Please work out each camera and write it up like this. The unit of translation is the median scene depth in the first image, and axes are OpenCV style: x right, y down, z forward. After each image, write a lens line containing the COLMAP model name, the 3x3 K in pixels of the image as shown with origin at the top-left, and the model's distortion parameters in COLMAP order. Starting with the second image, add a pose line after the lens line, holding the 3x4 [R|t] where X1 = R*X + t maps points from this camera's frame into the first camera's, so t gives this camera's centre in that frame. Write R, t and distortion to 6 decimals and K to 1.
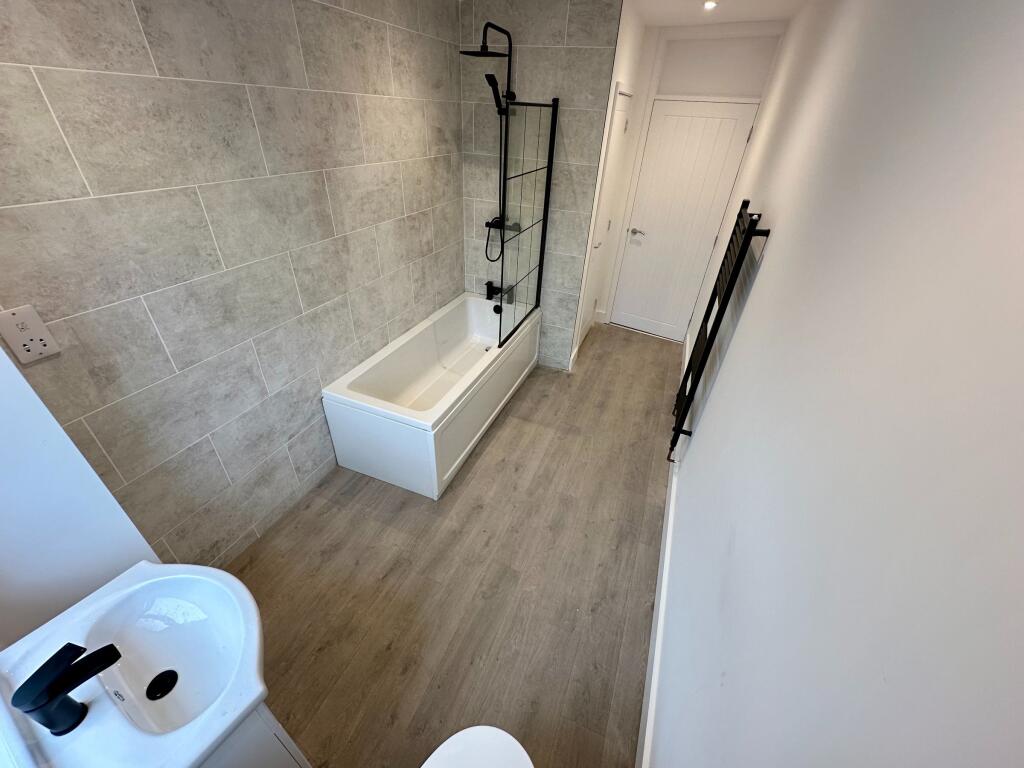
lens RADIAL K [[408.7, 0, 511.9], [0, 408.7, 385.9], [0, 0, 1]] dist [-0.007709, 0.000957]
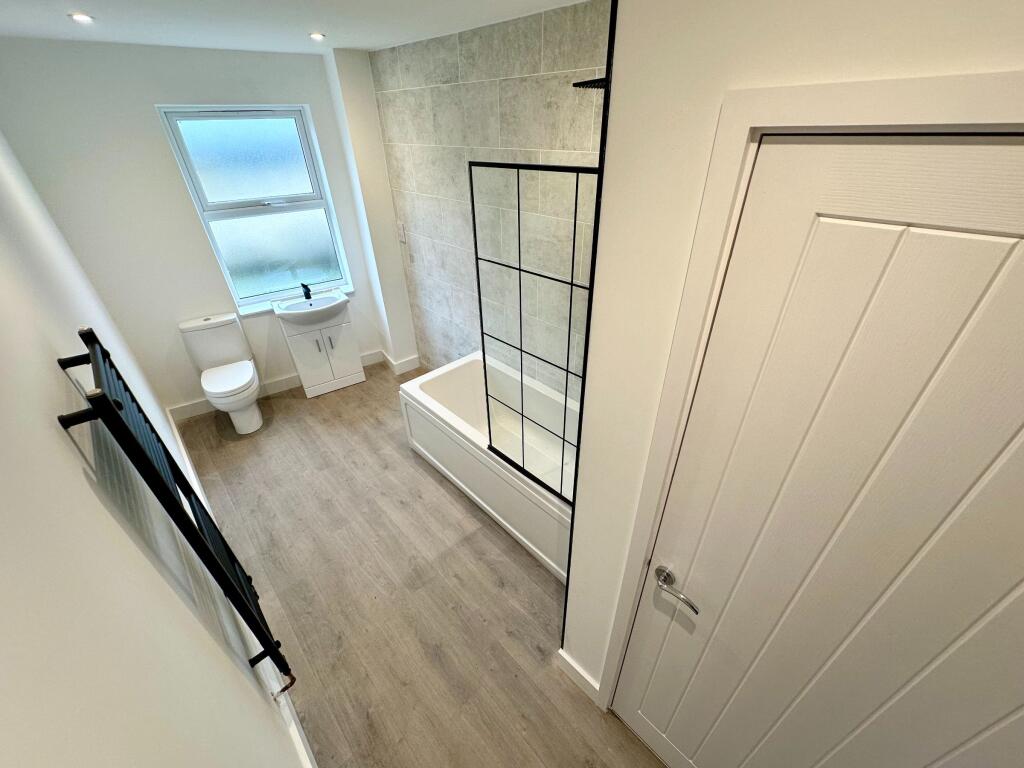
lens RADIAL K [[408.7, 0, 513.5], [0, 408.7, 382.6], [0, 0, 1]] dist [-0.007709, 0.000957]
pose [[-0.408841, 0.460591, -0.787849, 0.704443], [-0.508141, 0.602201, 0.615749, -0.929219], [0.758052, 0.652081, -0.012160, 1.296091]]
